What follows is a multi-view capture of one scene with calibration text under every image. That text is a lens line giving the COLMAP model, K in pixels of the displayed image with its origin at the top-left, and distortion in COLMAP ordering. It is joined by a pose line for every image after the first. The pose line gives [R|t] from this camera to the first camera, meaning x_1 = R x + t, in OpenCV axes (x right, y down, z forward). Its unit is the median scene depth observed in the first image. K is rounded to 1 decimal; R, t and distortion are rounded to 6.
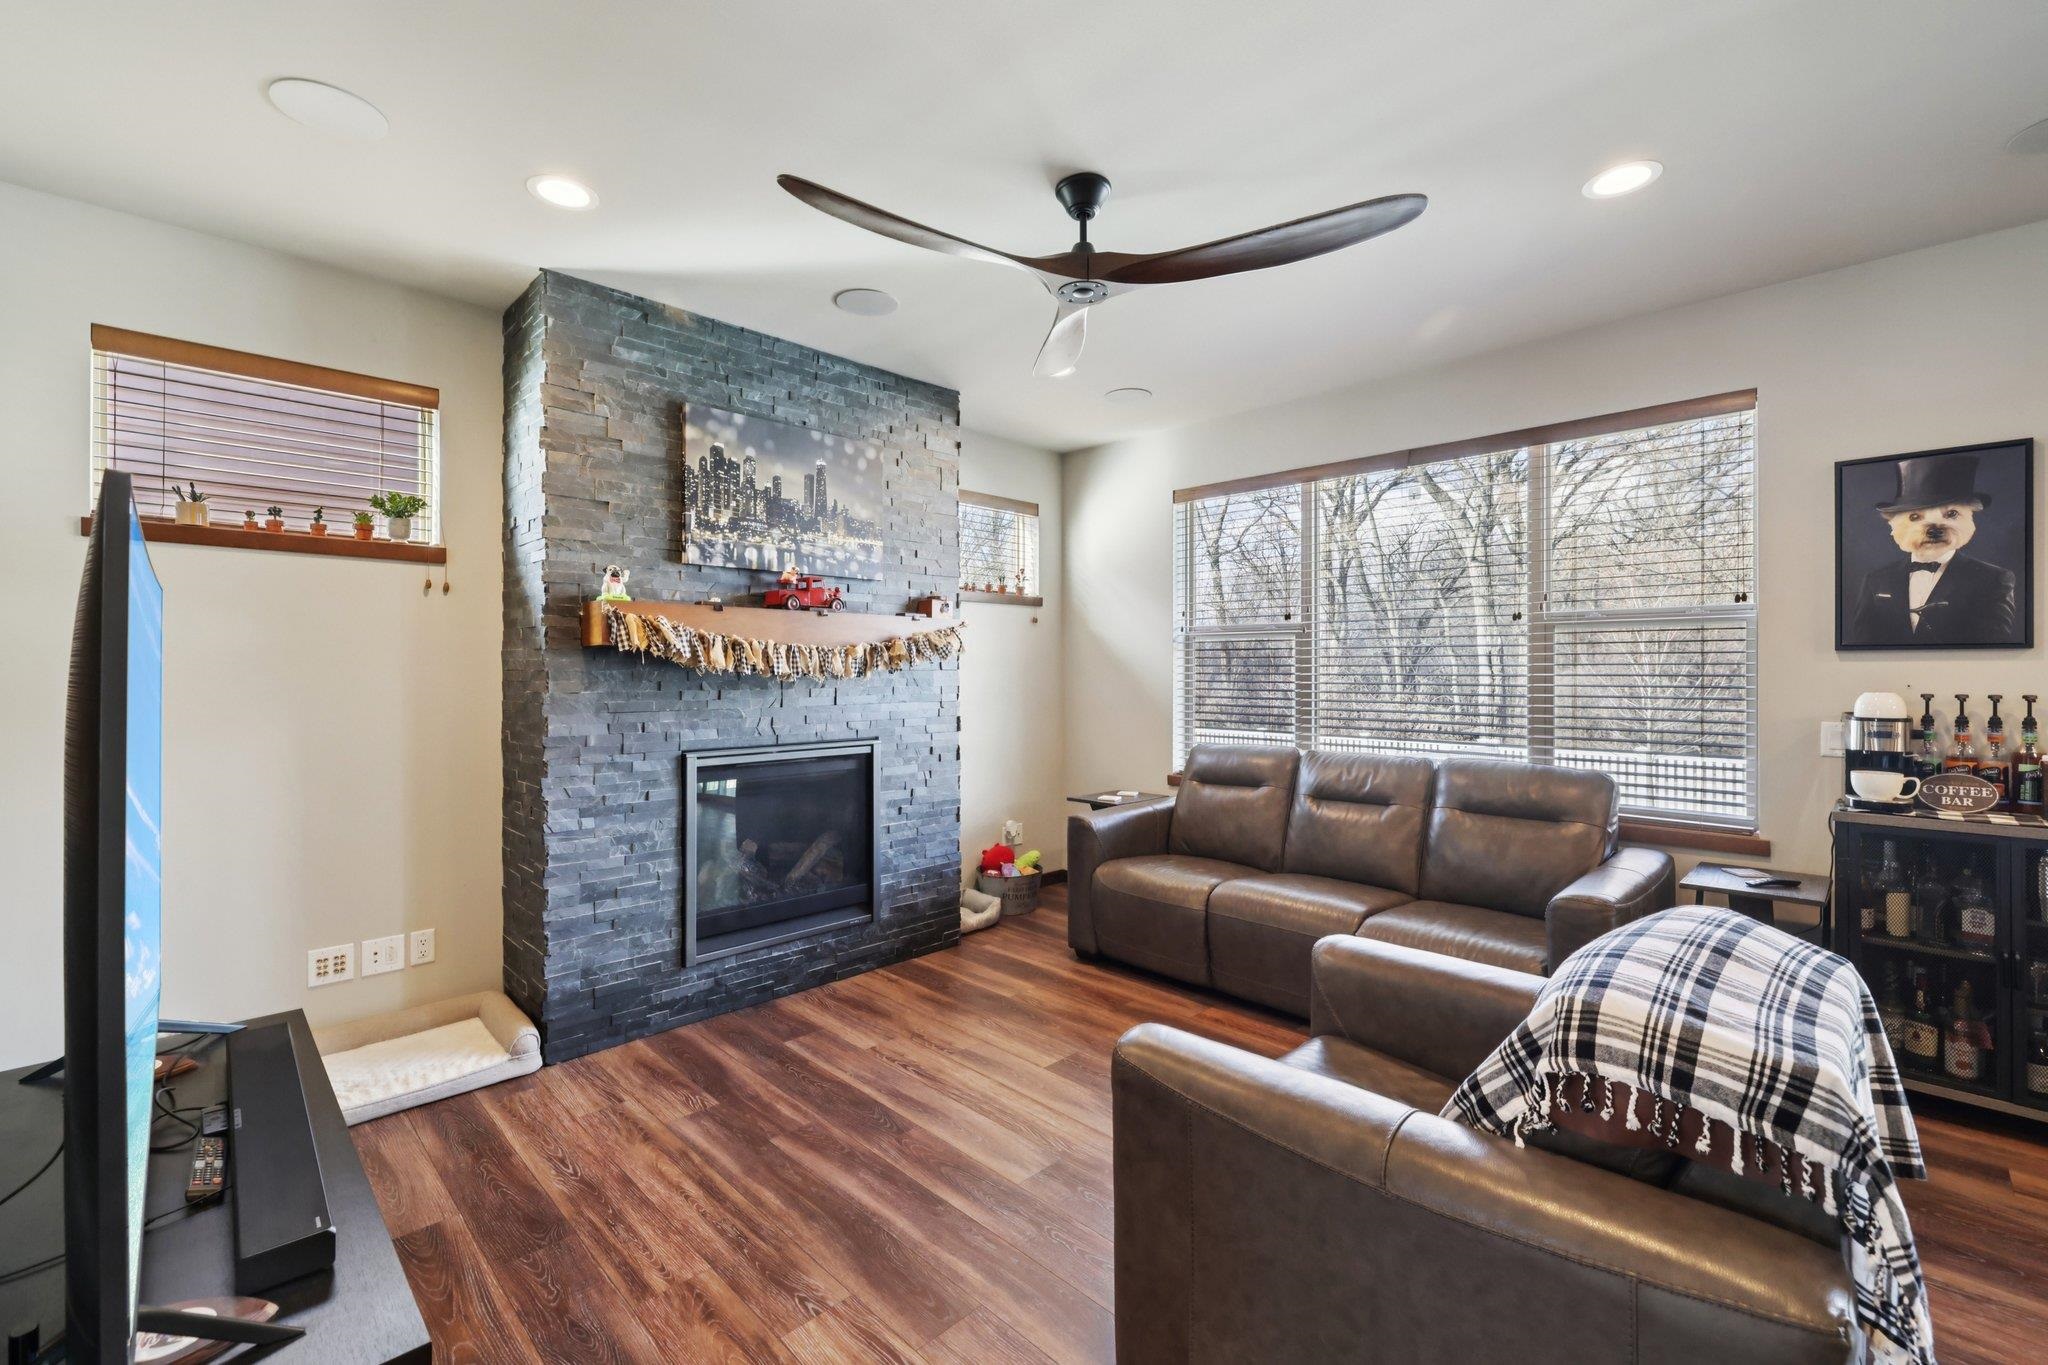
lens RADIAL K [[855.7, 0, 1013.3], [0, 855.7, 670.5], [0, 0, 1]] dist [-0.001035, 0.001025]
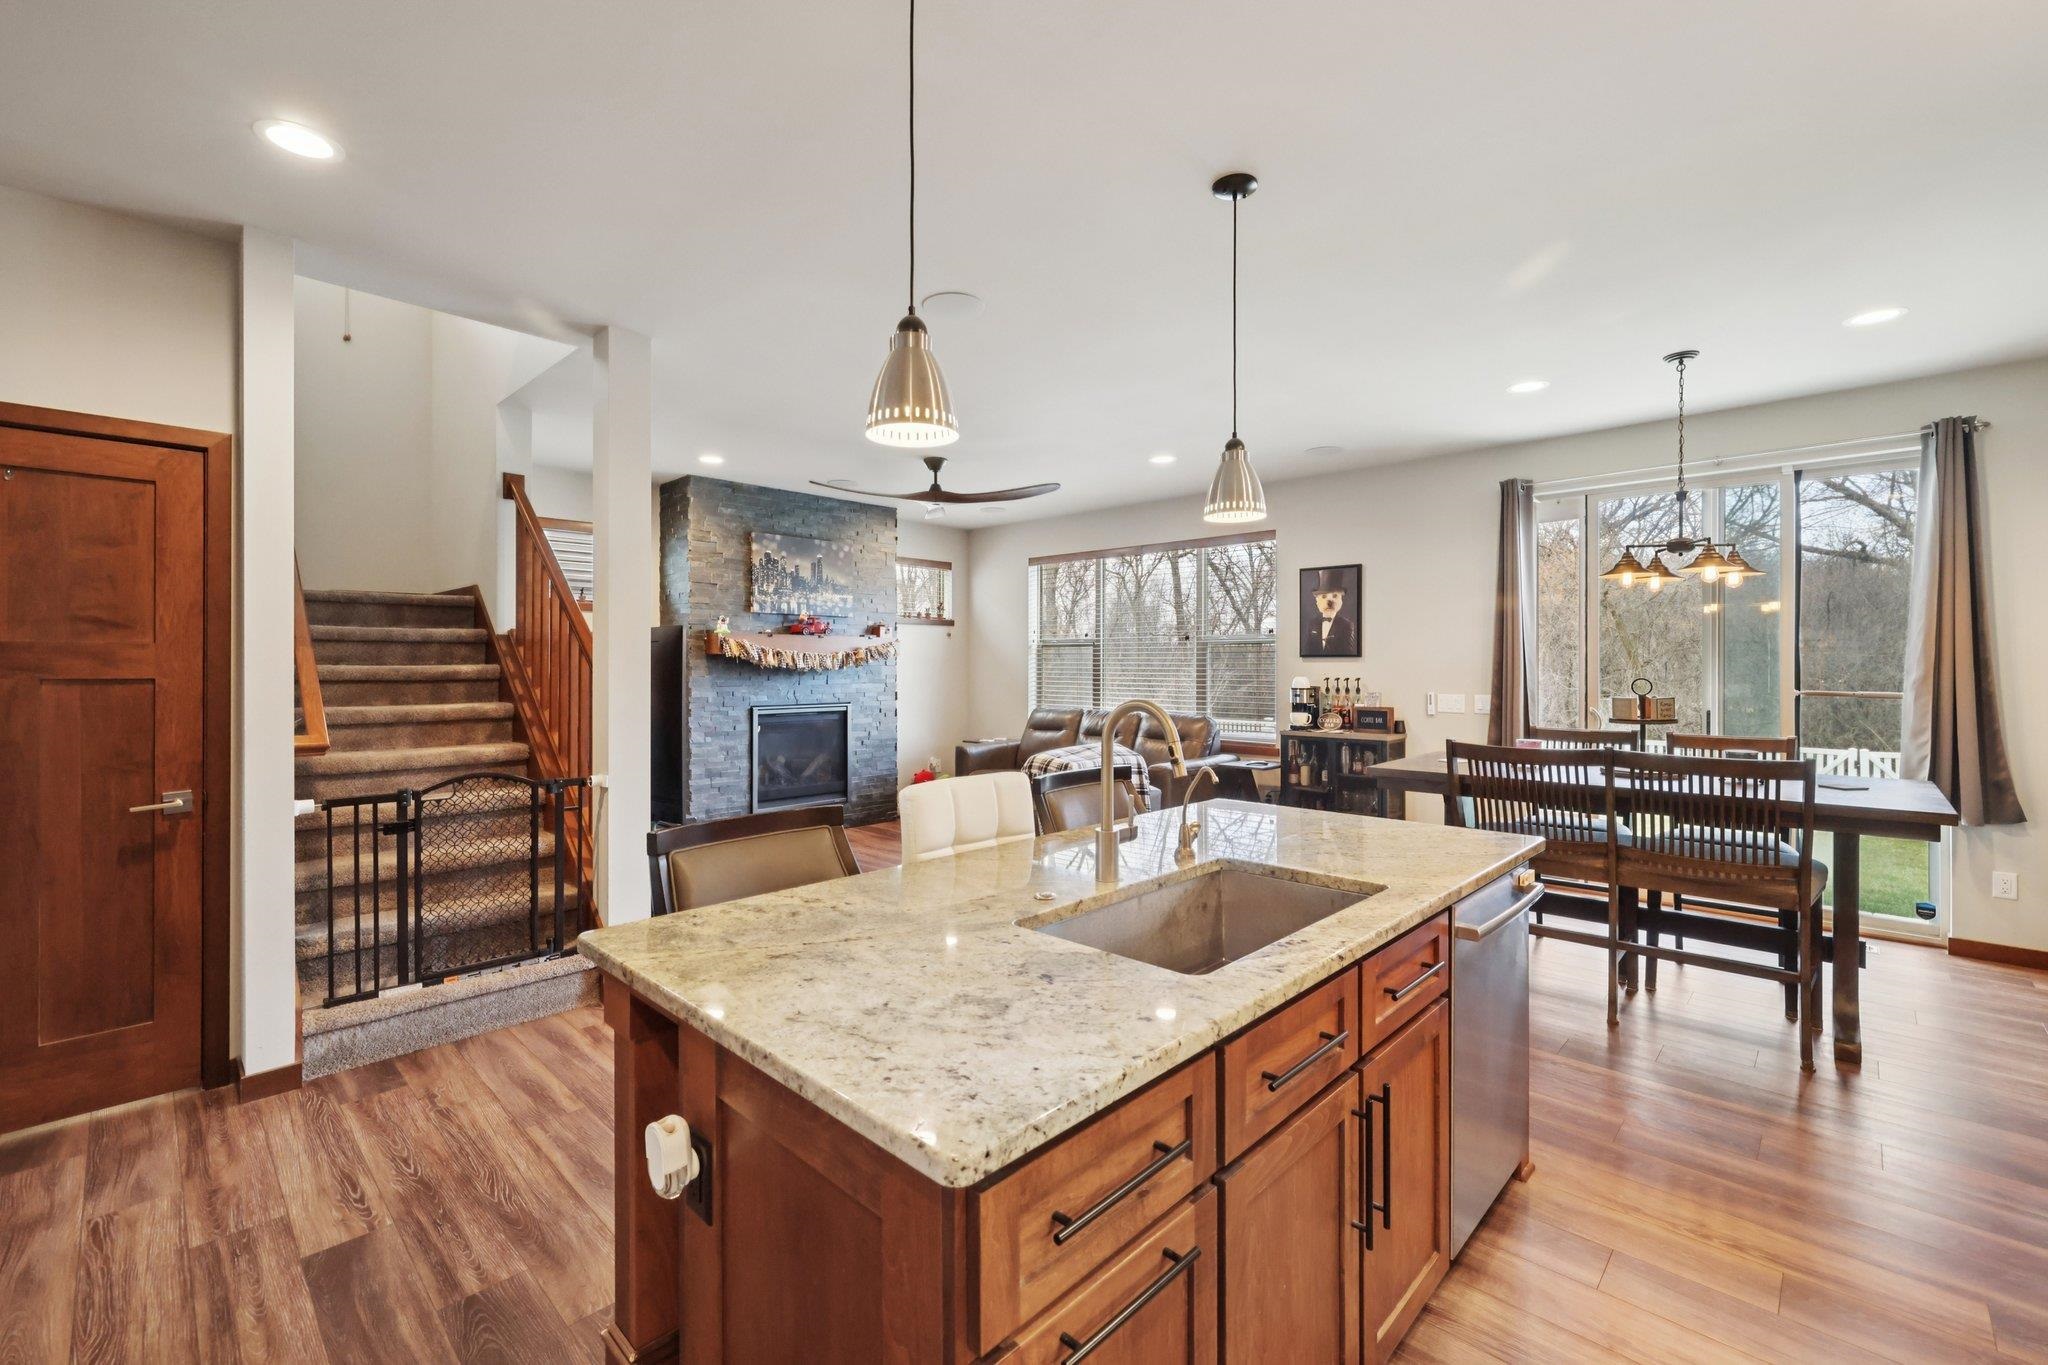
lens RADIAL K [[855.7, 0, 1011.0], [0, 855.7, 669.4], [0, 0, 1]] dist [-0.001035, 0.001025]
pose [[0.999843, 0.001323, 0.017693, 0.187281], [-0.001409, 0.999987, 0.004826, -0.002447], [-0.017687, -0.004851, 0.999832, -1.022143]]
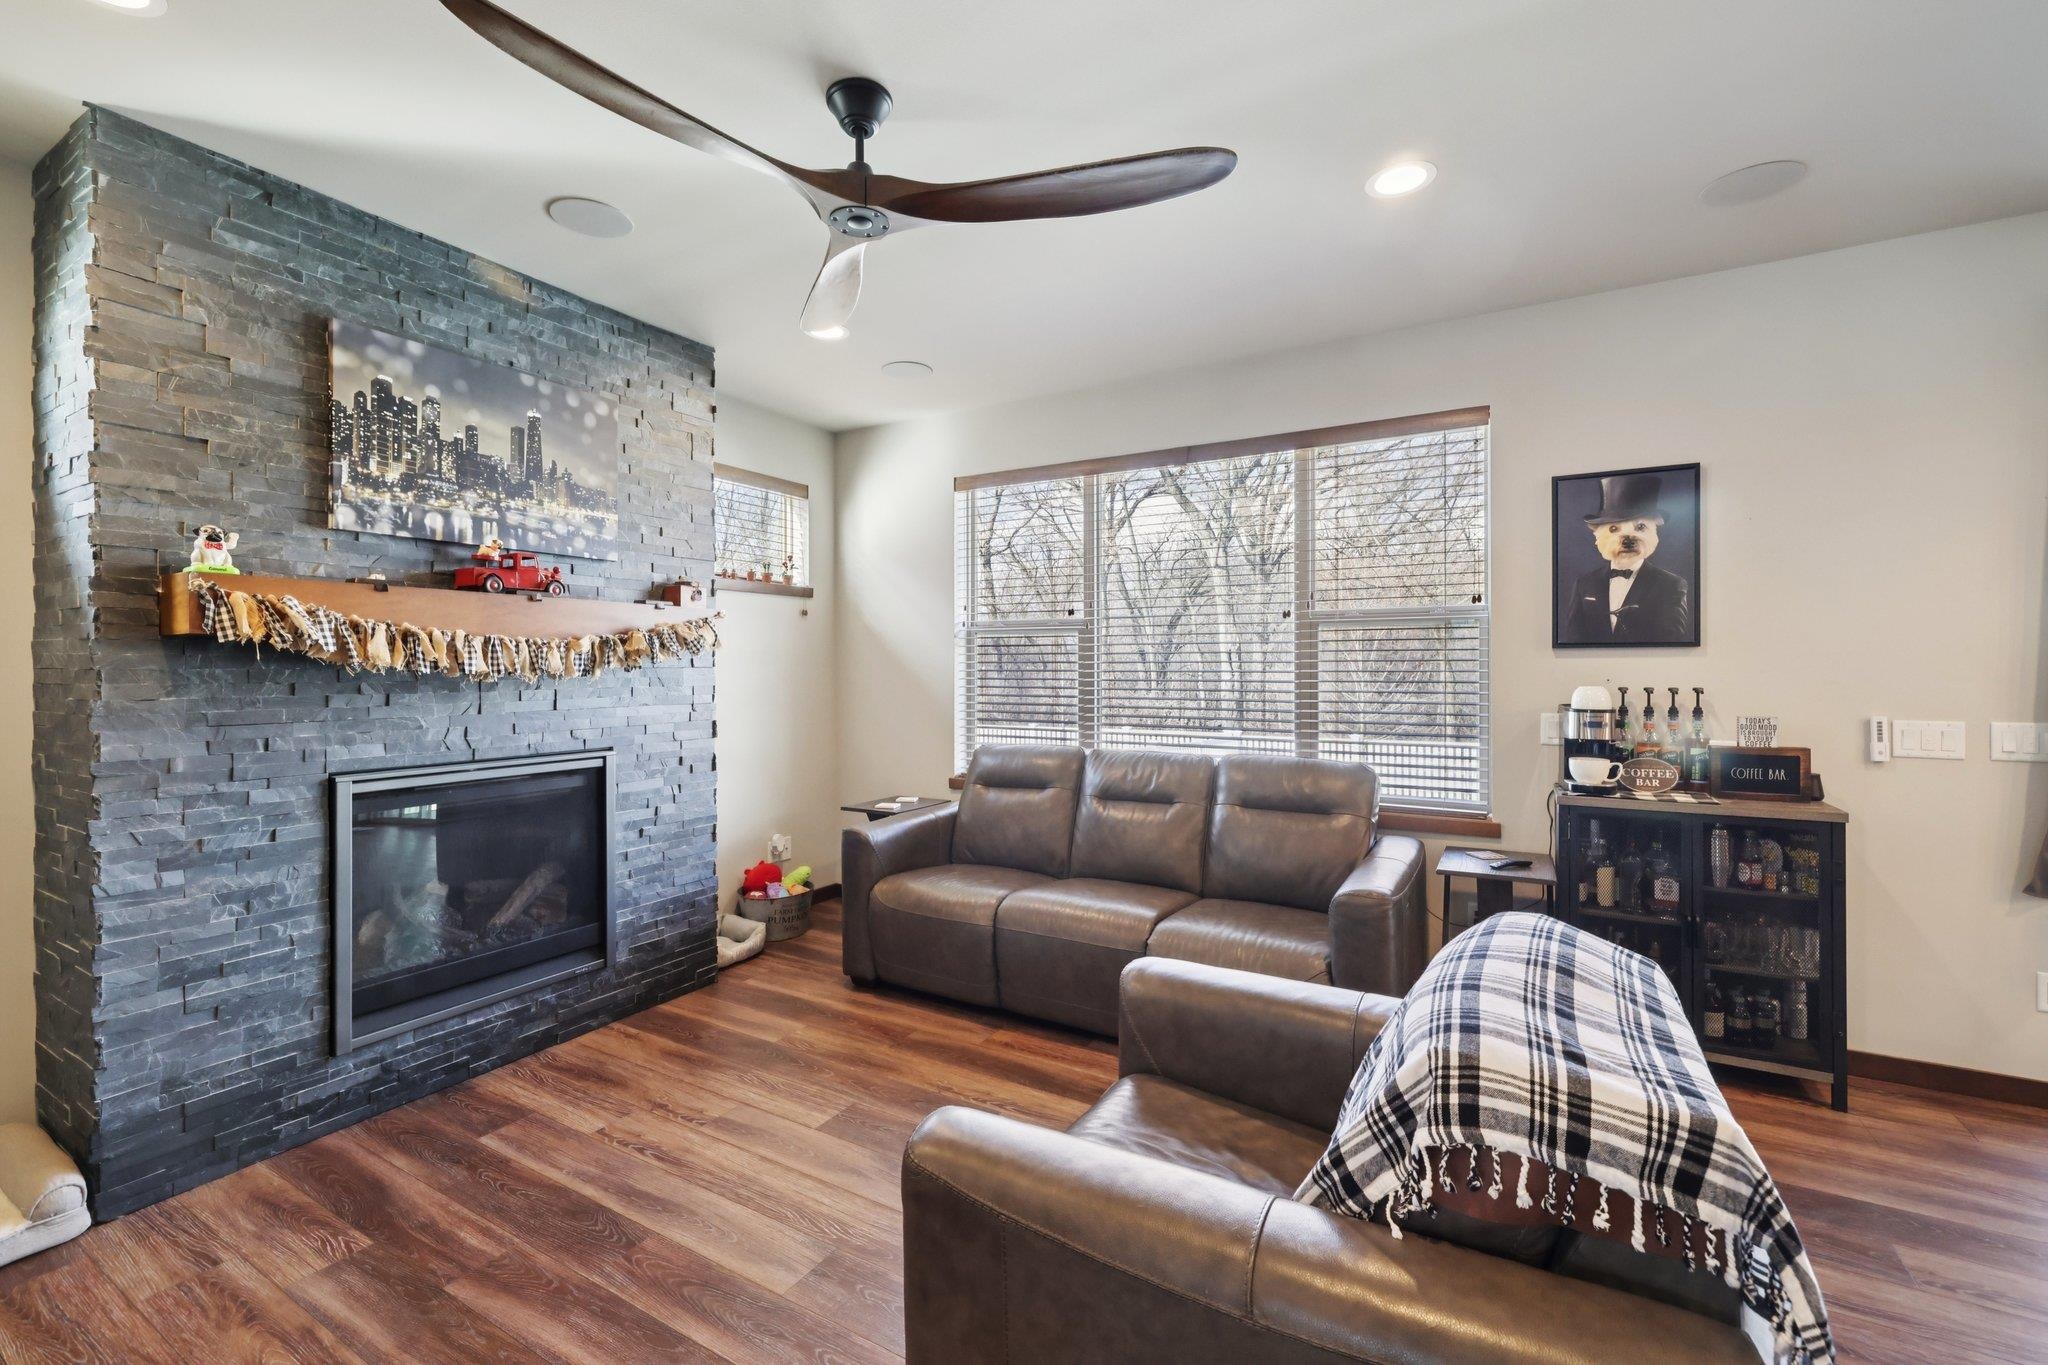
lens RADIAL K [[855.7, 0, 1010.1], [0, 855.7, 669.6], [0, 0, 1]] dist [-0.001035, 0.001025]
pose [[0.966706, -0.002495, 0.255877, 0.005657], [0.001986, 0.999995, 0.002250, 0.000258], [-0.255881, -0.001667, 0.966707, 0.106850]]
